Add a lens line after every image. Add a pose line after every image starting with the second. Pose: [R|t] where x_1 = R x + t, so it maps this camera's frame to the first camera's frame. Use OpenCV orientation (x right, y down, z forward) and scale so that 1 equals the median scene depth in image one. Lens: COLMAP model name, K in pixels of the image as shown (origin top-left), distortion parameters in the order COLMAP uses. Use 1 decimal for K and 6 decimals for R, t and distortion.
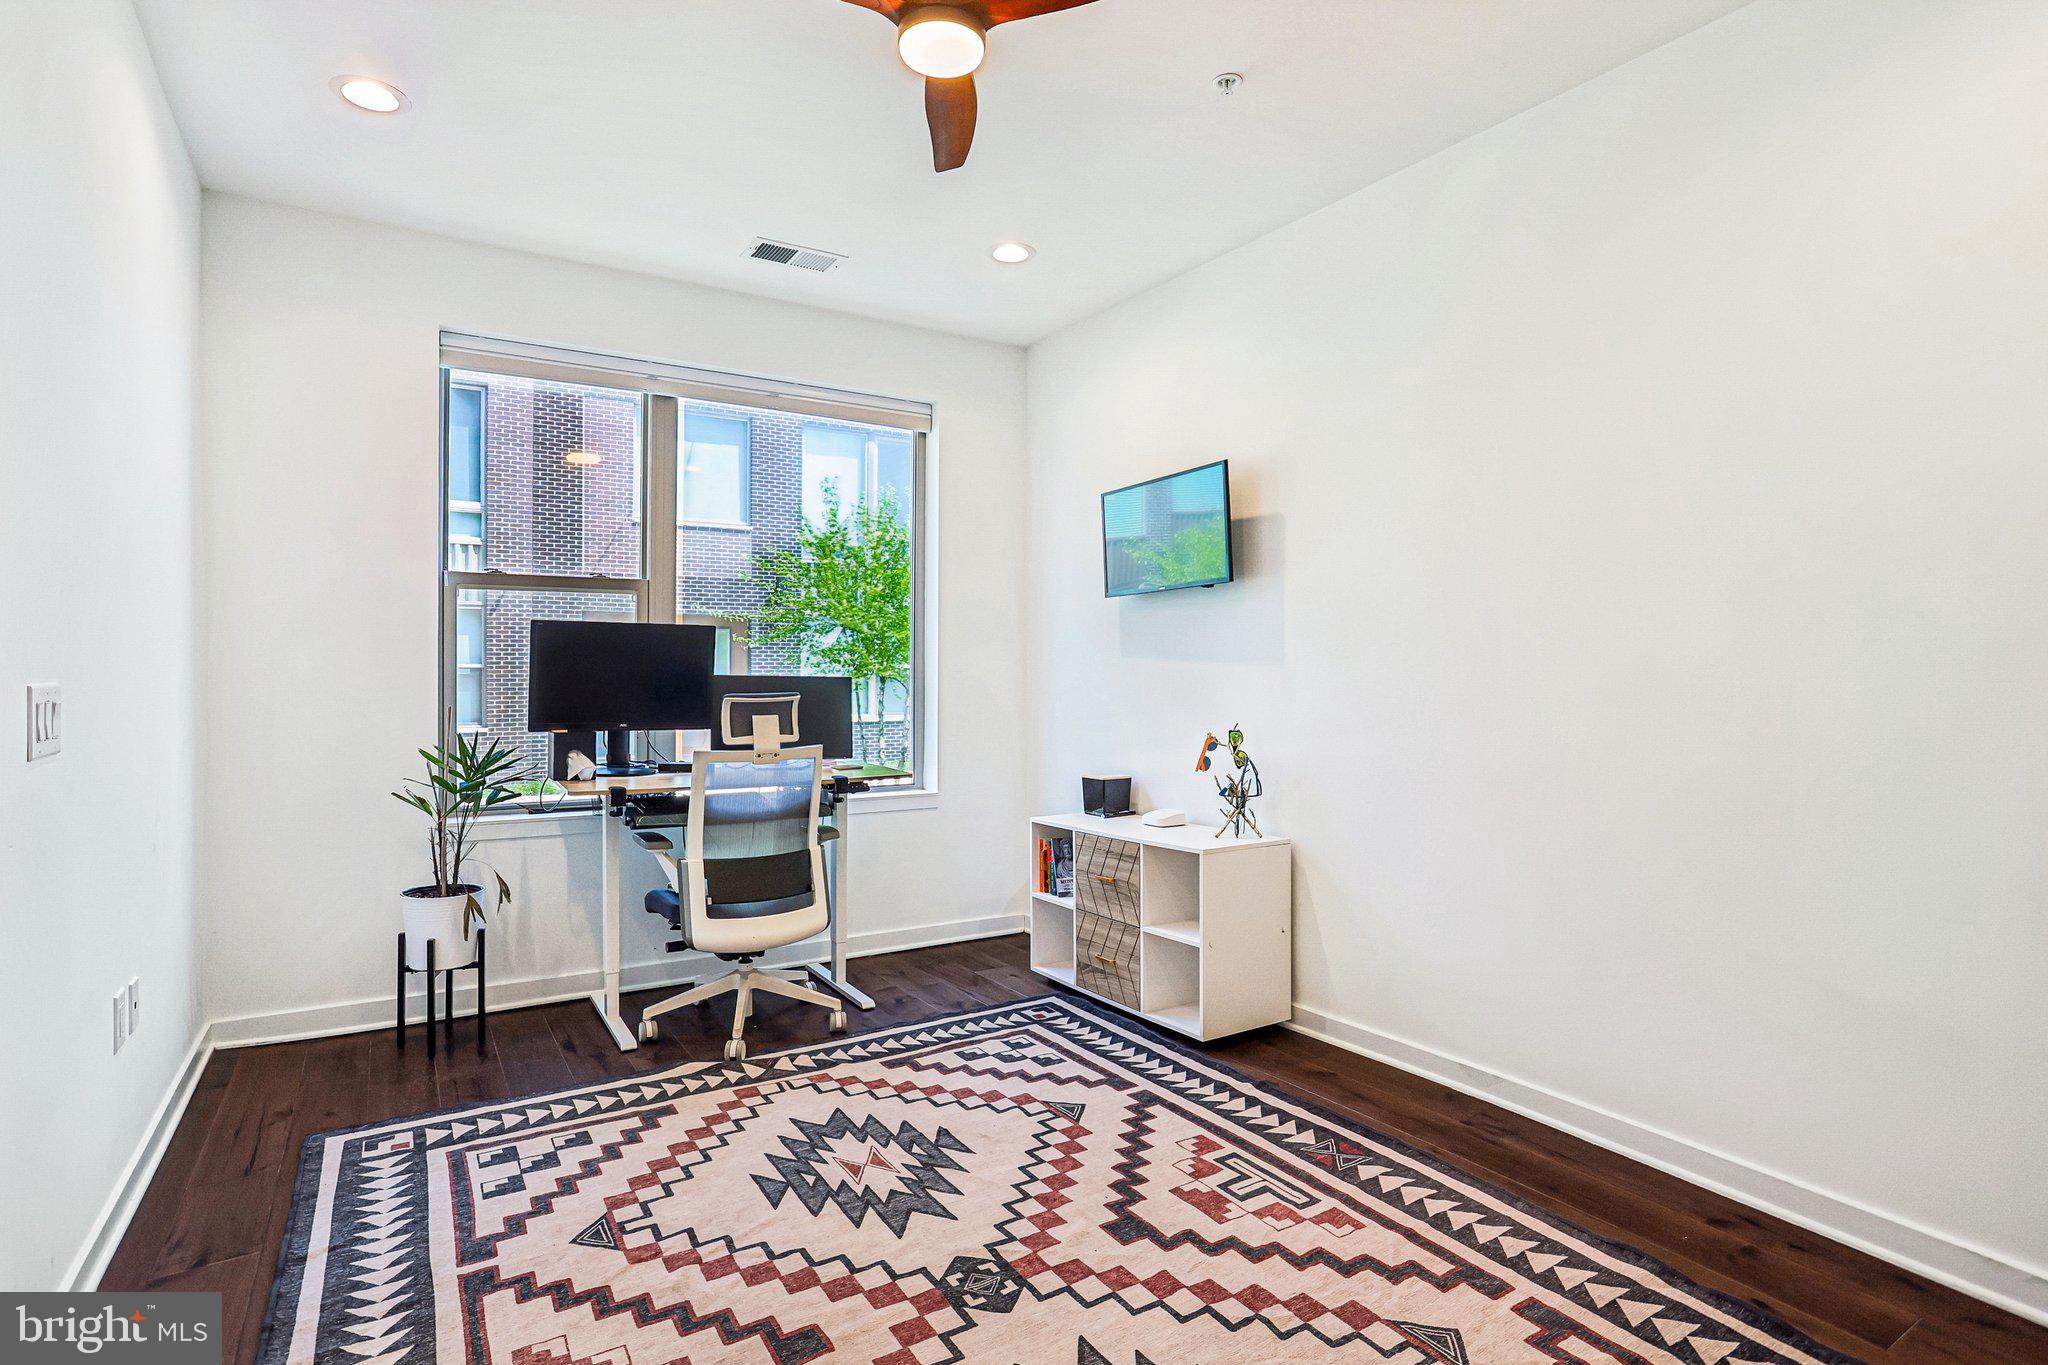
lens RADIAL K [[1016.7, 0, 1033.3], [0, 1016.7, 677.5], [0, 0, 1]] dist [-0.038424, 0.016862]
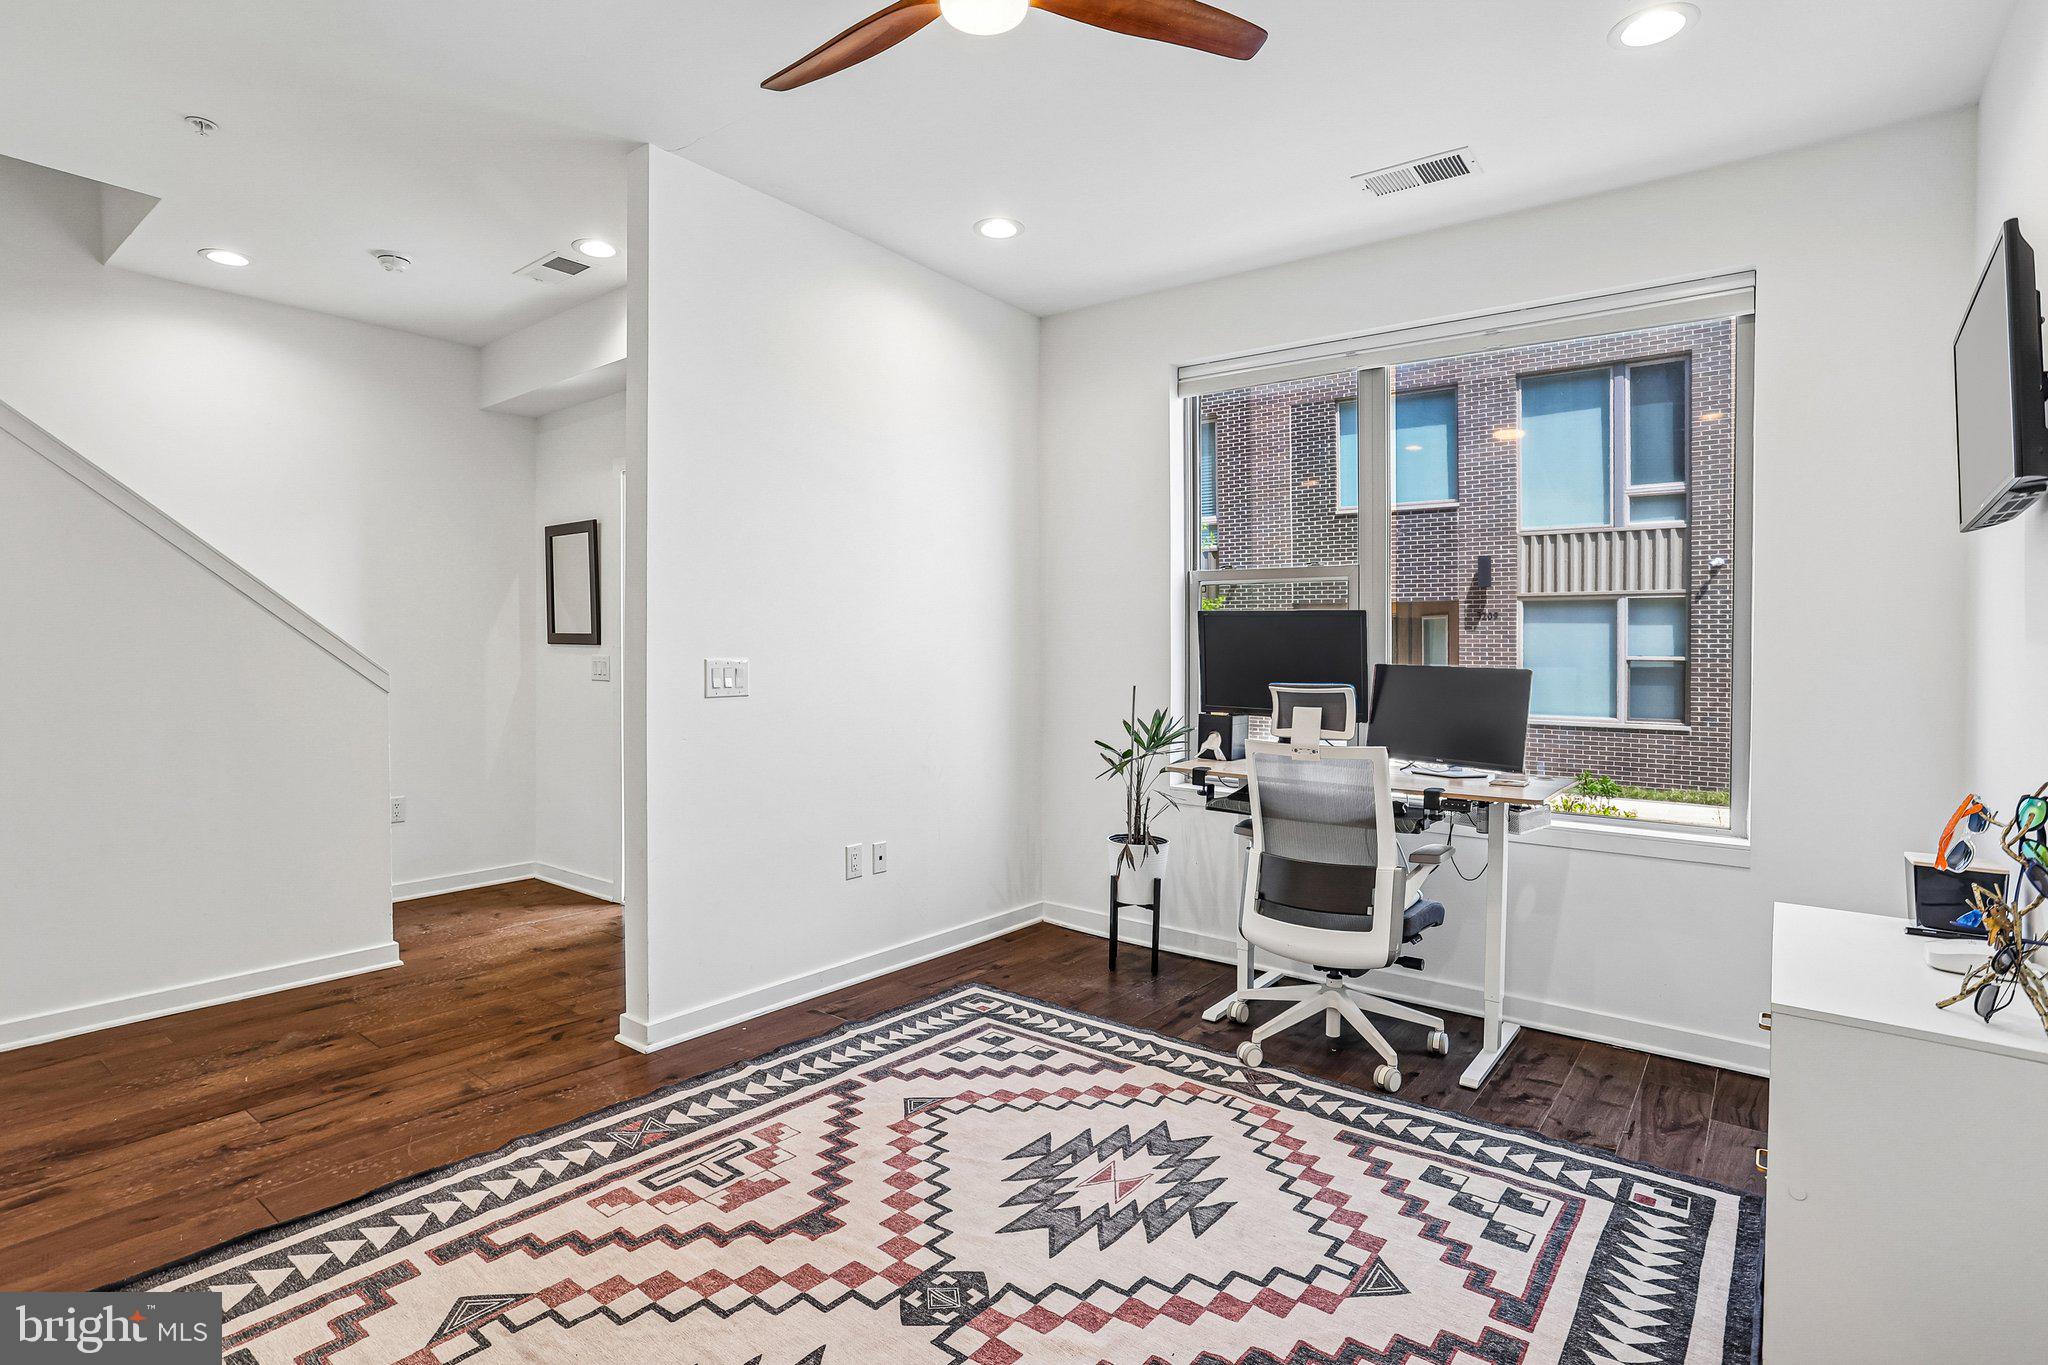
lens RADIAL K [[1016.7, 0, 973.4], [0, 1016.7, 670.5], [0, 0, 1]] dist [-0.038424, 0.016862]
pose [[0.318540, 0.016628, -0.947764, 0.566639], [-0.016509, 0.999792, 0.011992, -0.002166], [0.947766, 0.011827, 0.318748, 0.476838]]
